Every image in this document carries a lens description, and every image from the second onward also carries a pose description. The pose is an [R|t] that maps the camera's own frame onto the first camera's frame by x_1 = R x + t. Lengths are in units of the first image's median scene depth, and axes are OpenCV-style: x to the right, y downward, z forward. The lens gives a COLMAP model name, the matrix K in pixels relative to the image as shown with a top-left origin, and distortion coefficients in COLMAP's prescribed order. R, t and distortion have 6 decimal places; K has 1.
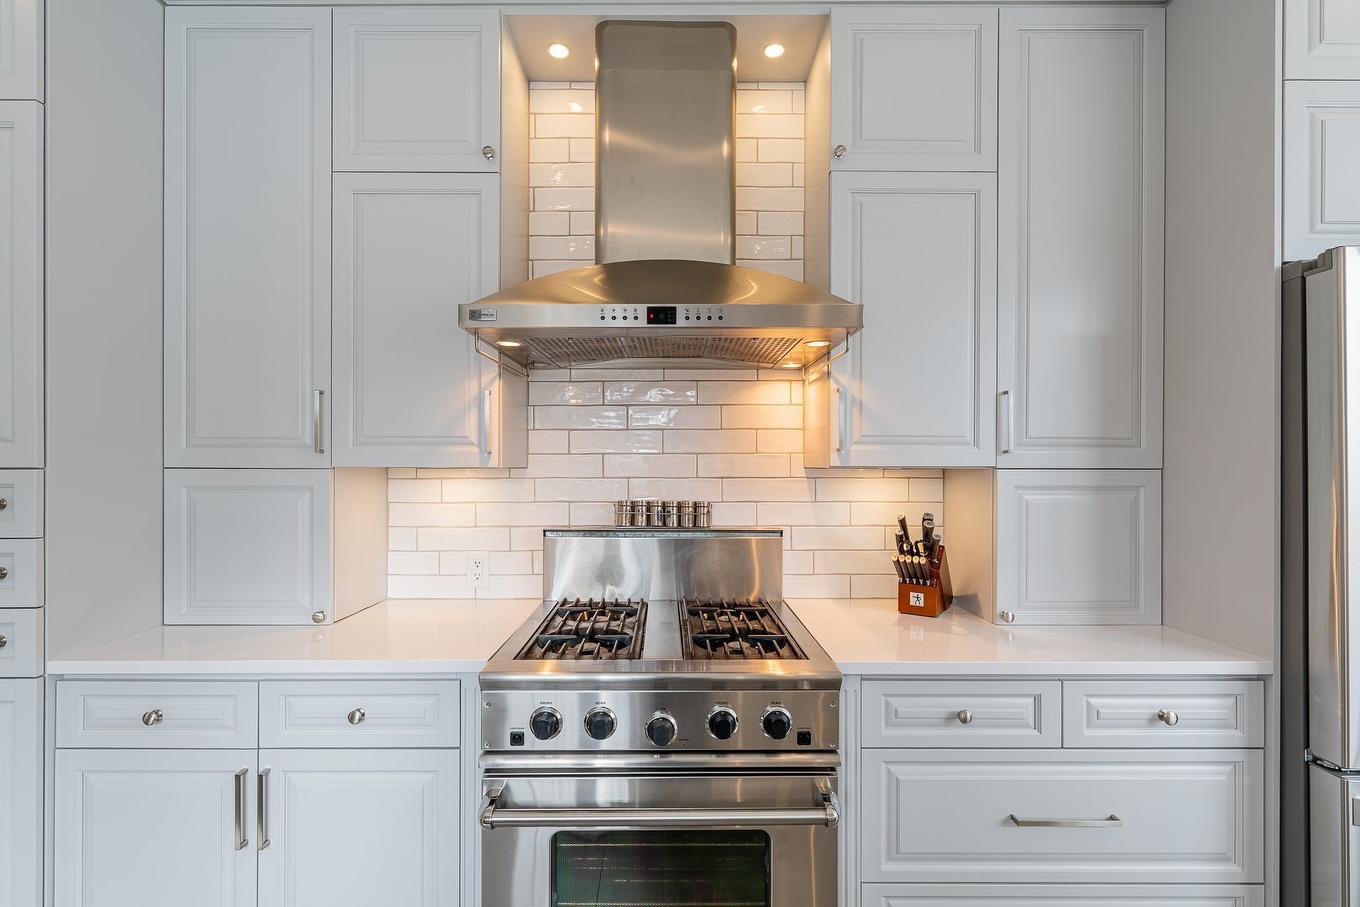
lens RADIAL K [[619.5, 0, 680.2], [0, 619.5, 464.8], [0, 0, 1]] dist [0.004488, -0.000242]
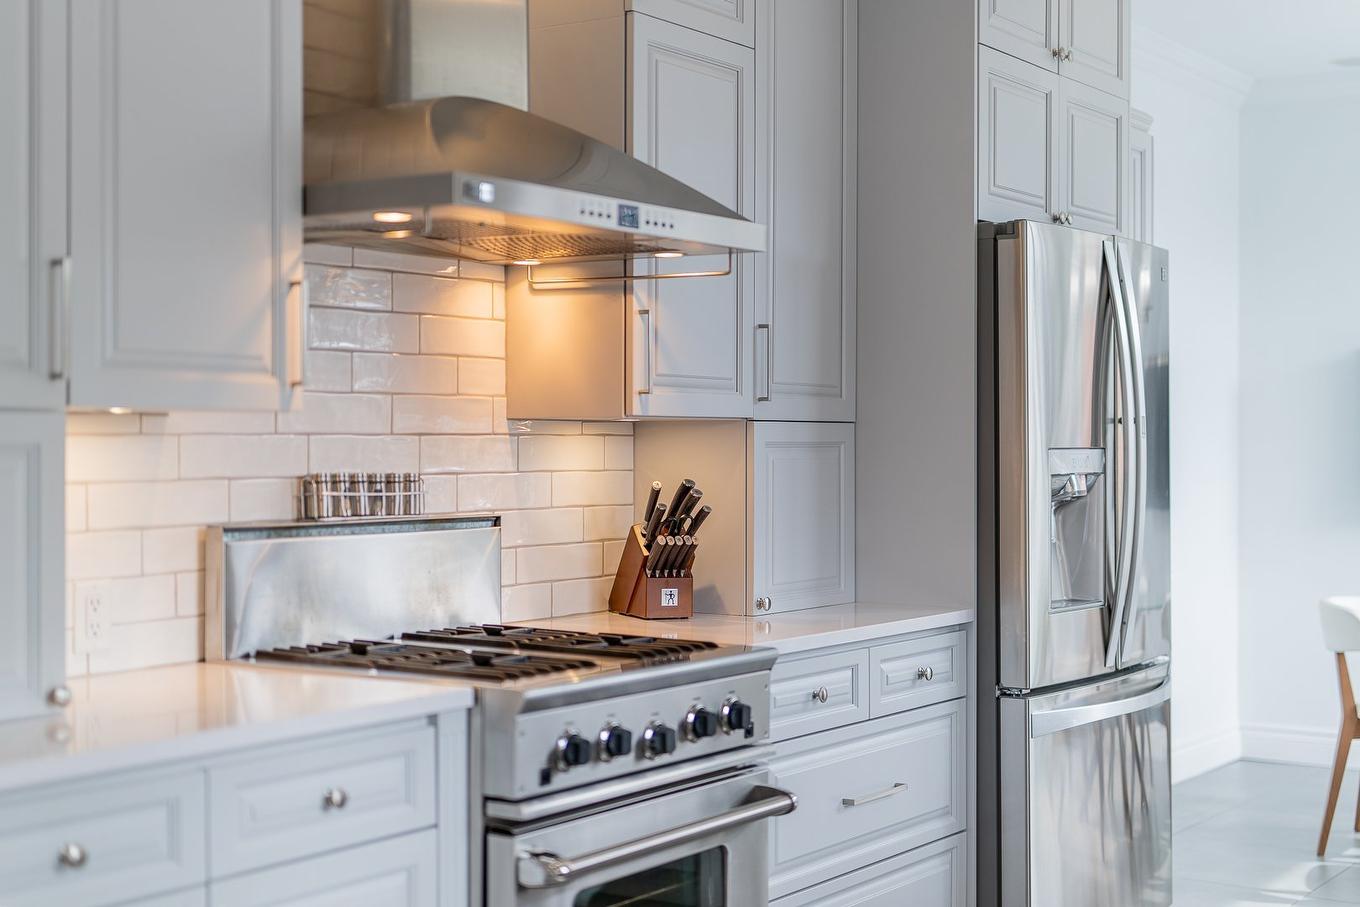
lens RADIAL K [[1983.2, 0, 680.1], [0, 1983.2, 450.8], [0, 0, 1]] dist [-0.010765, 0.000000]
pose [[0.564457, -0.004876, 0.825448, -1.654198], [-0.001694, 0.999974, 0.007066, 0.027212], [-0.825461, -0.005387, 0.564434, -0.363995]]
